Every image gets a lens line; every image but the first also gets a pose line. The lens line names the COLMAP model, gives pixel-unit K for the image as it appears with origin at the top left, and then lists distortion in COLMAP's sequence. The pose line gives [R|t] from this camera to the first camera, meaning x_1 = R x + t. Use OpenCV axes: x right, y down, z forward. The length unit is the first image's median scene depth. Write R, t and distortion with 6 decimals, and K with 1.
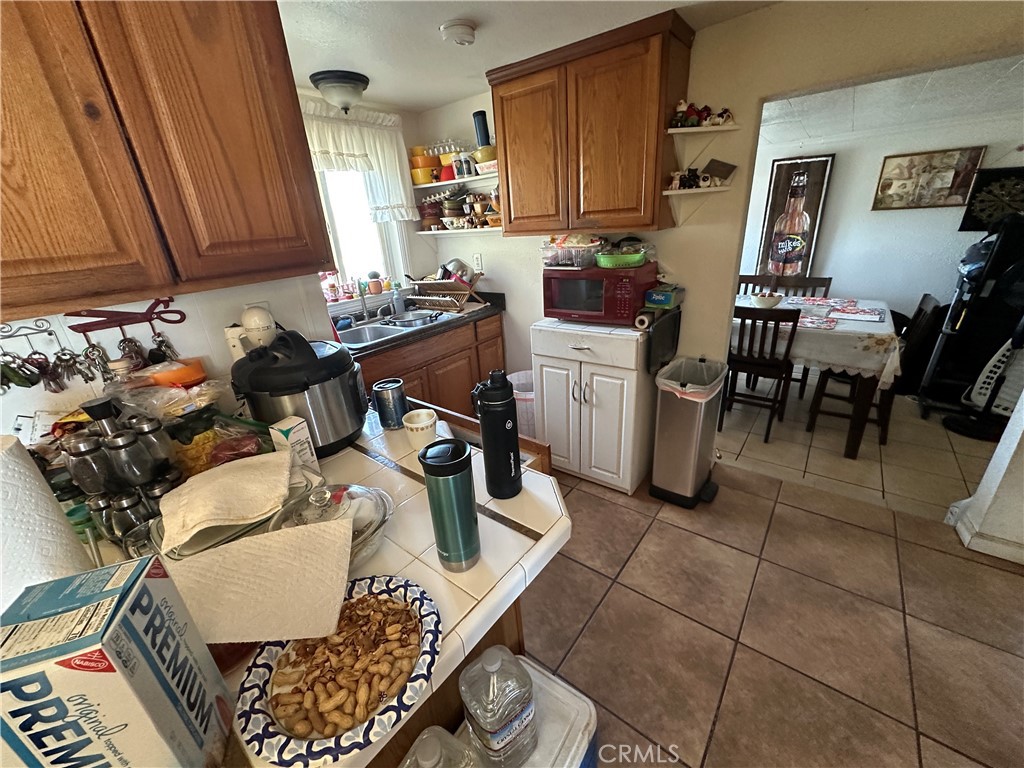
lens RADIAL K [[409.0, 0, 512.0], [0, 409.0, 384.0], [0, 0, 1]] dist [-0.001902, 0.000503]
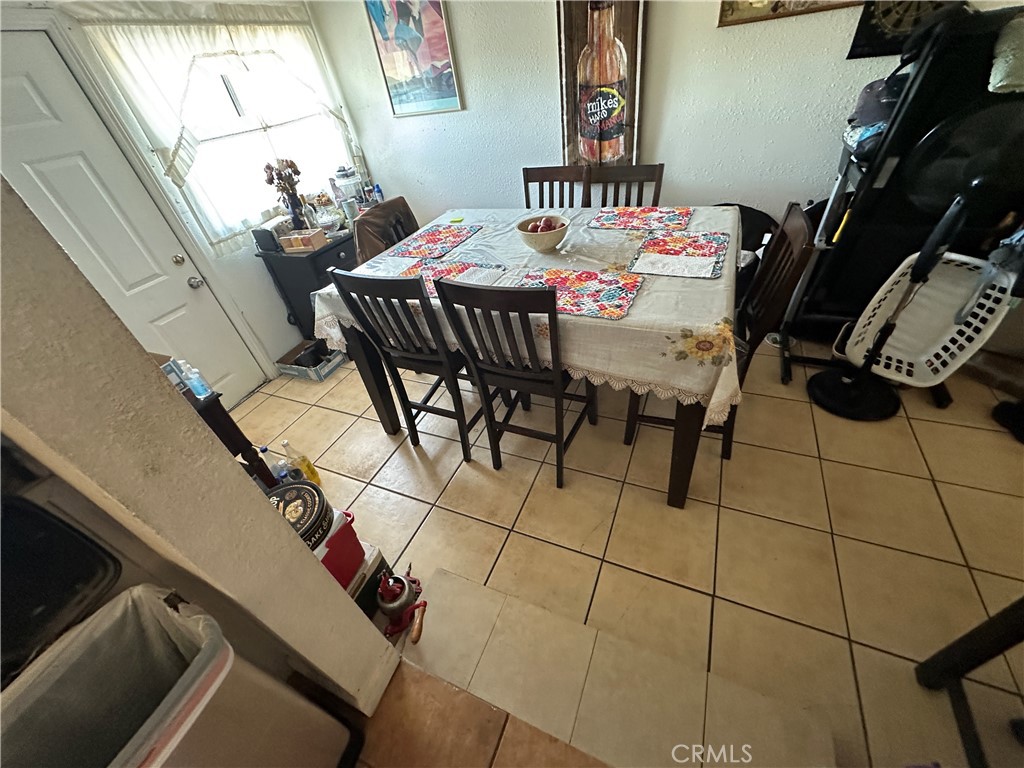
lens RADIAL K [[409.0, 0, 512.0], [0, 409.0, 384.0], [0, 0, 1]] dist [-0.001902, 0.000503]
pose [[0.966718, -0.201351, 0.157843, 0.466769], [0.151910, 0.948161, 0.279132, -0.178099], [-0.205864, -0.245864, 0.947191, 0.452664]]
